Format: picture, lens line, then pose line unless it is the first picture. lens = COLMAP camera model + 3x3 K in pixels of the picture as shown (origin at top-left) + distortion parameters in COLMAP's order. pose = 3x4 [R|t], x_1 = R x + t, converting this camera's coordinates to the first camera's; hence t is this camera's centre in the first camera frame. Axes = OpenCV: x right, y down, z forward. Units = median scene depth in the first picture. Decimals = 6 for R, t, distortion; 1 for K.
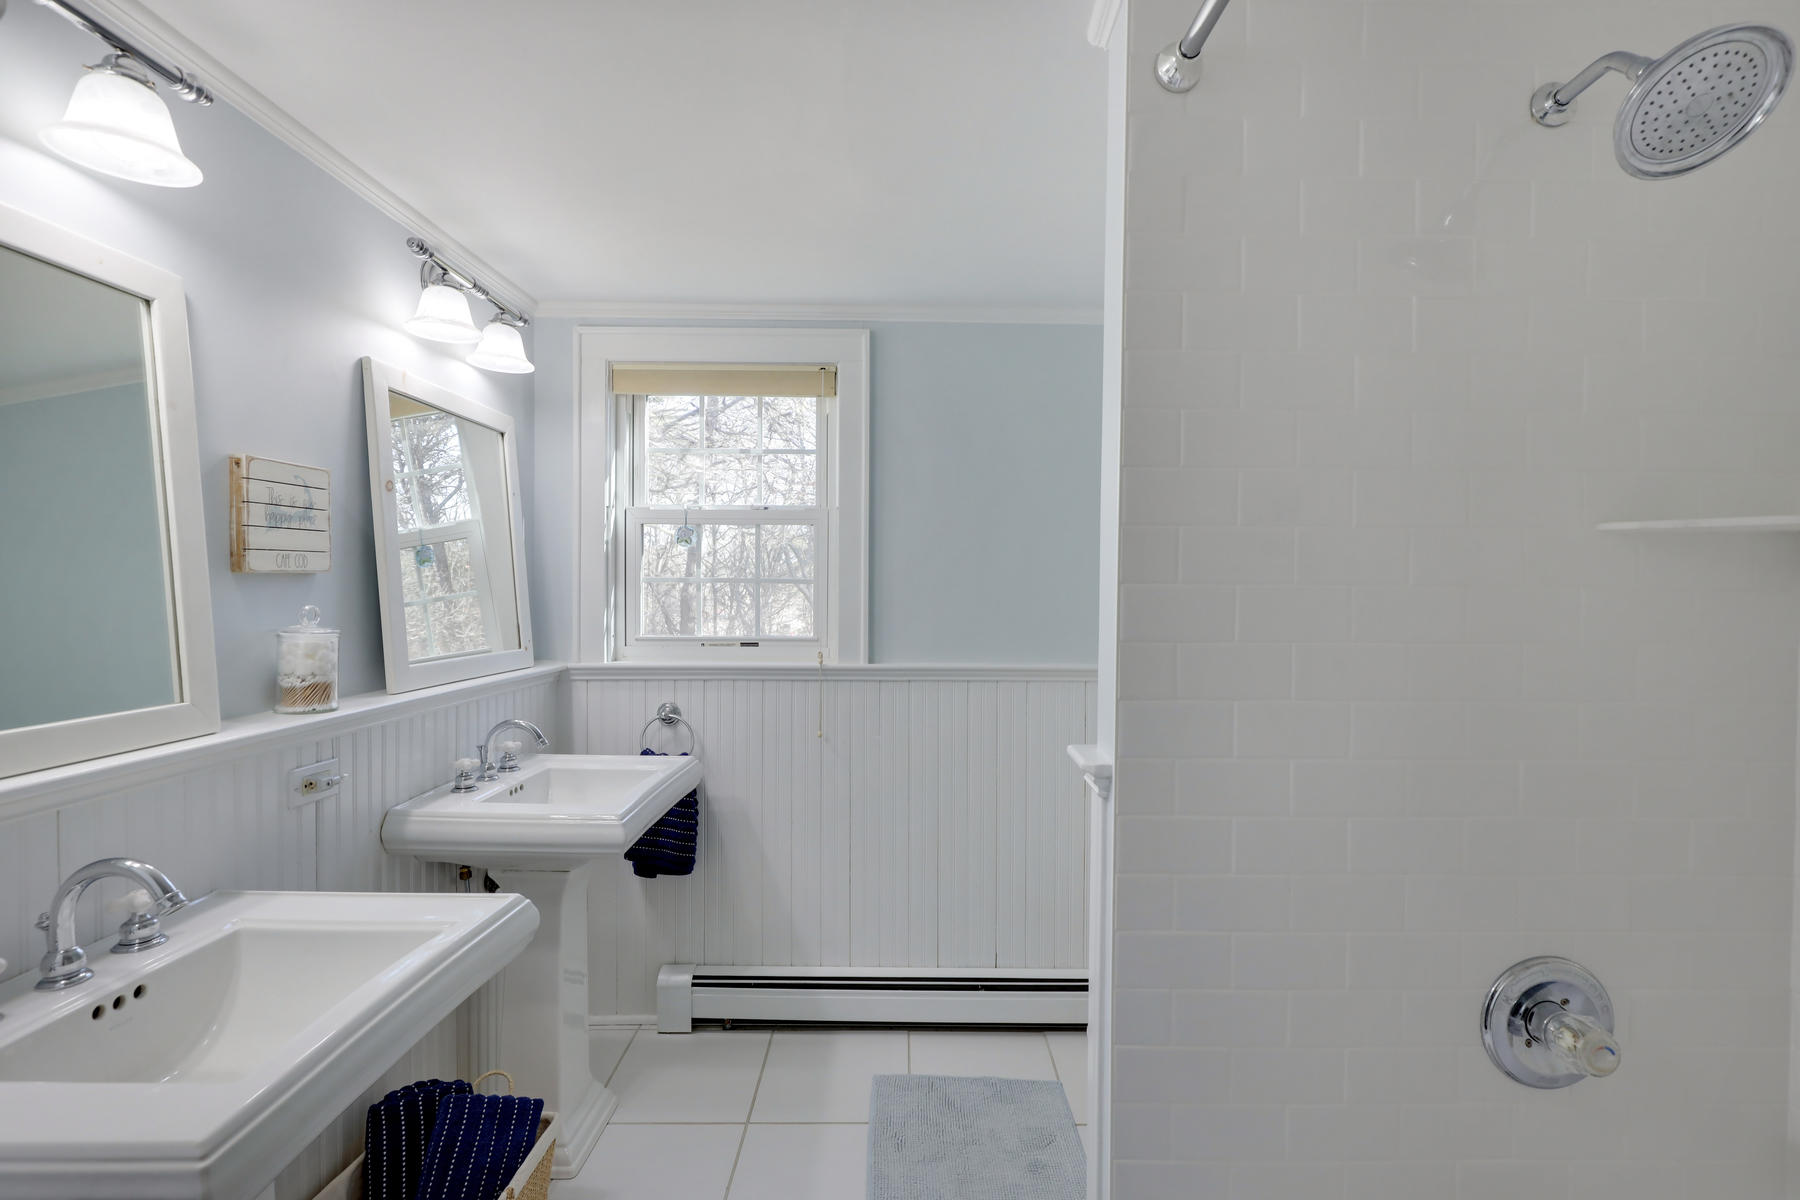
lens RADIAL K [[811.3, 0, 906.6], [0, 811.3, 583.8], [0, 0, 1]] dist [0.001969, -0.000533]
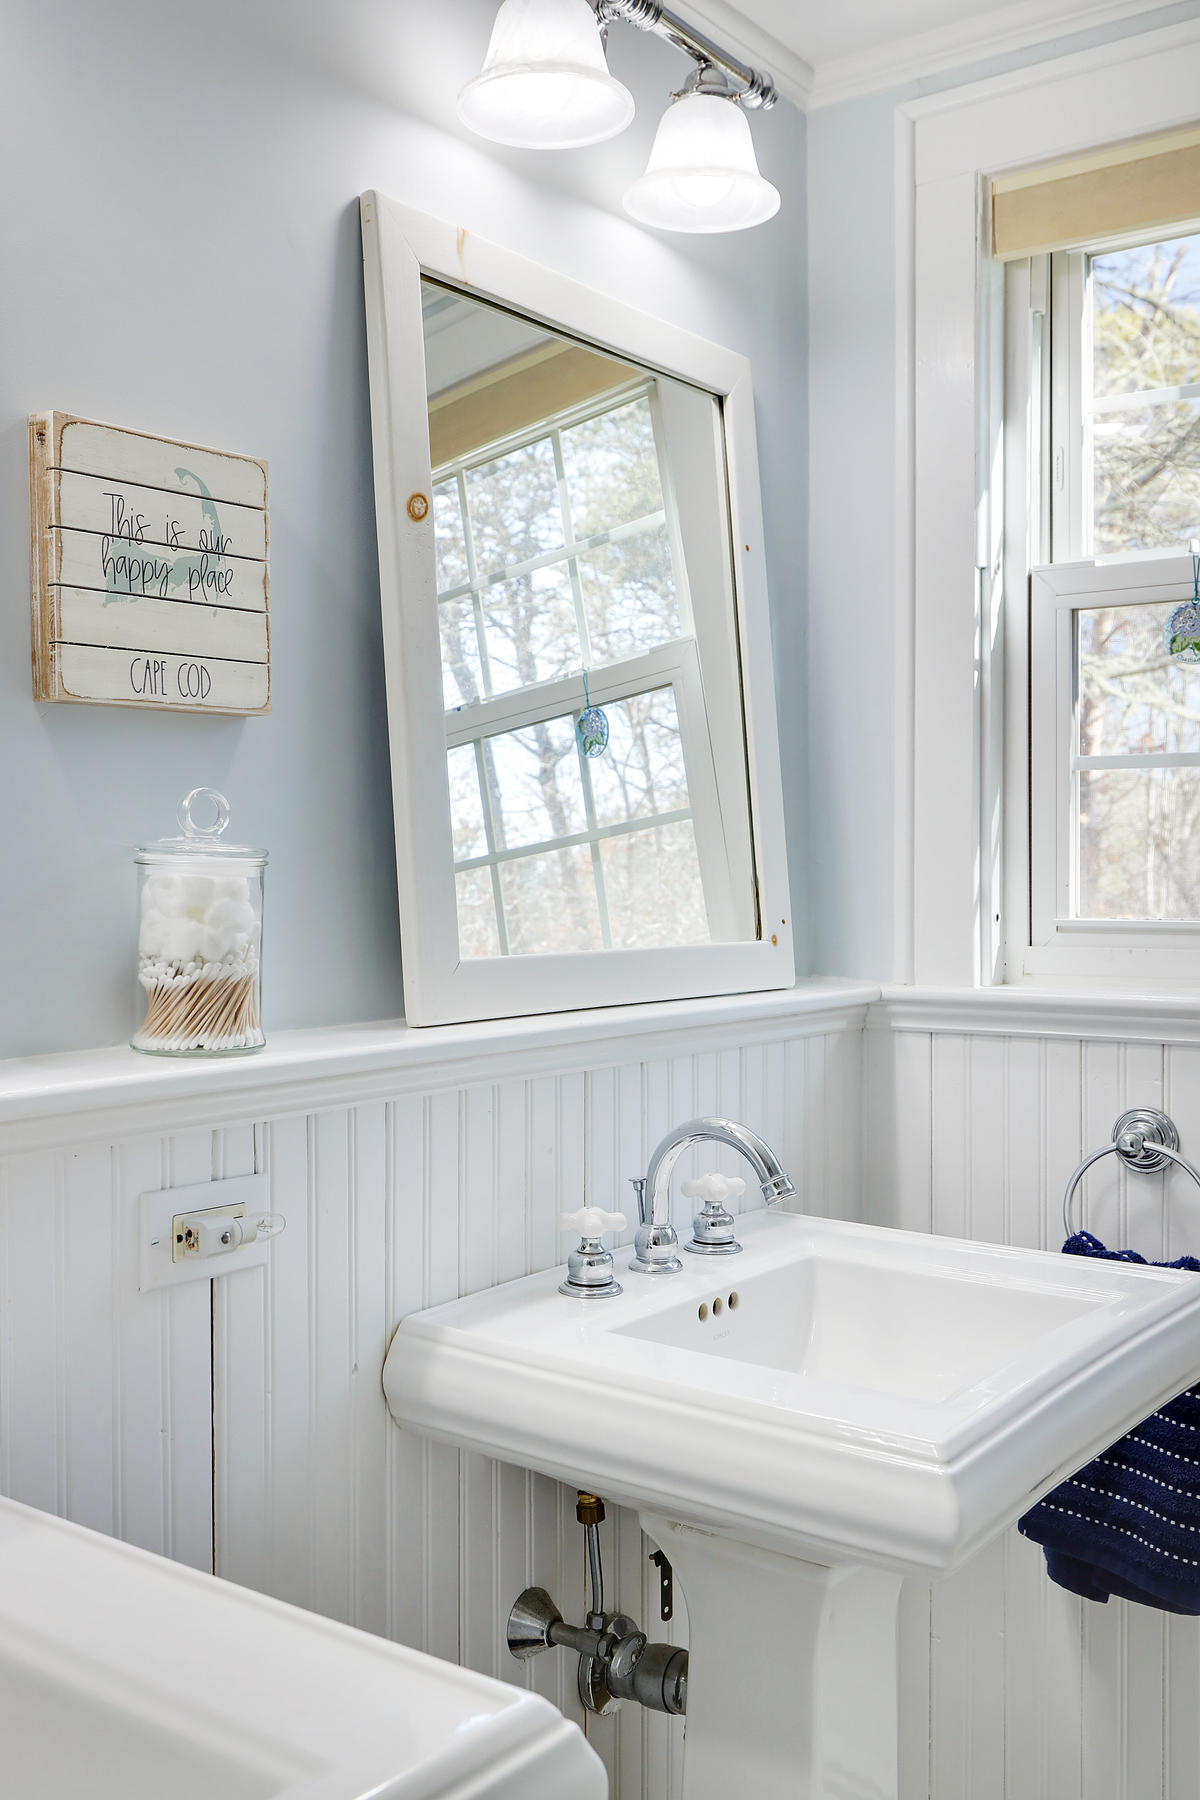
lens RADIAL K [[1727.6, 0, 591.9], [0, 1727.6, 882.5], [0, 0, 1]] dist [-0.003434, 0.000000]
pose [[0.807102, 0.000825, -0.590412, -0.063108], [0.005651, 0.999942, 0.009121, 0.054596], [0.590385, -0.010698, 0.807051, 0.347991]]
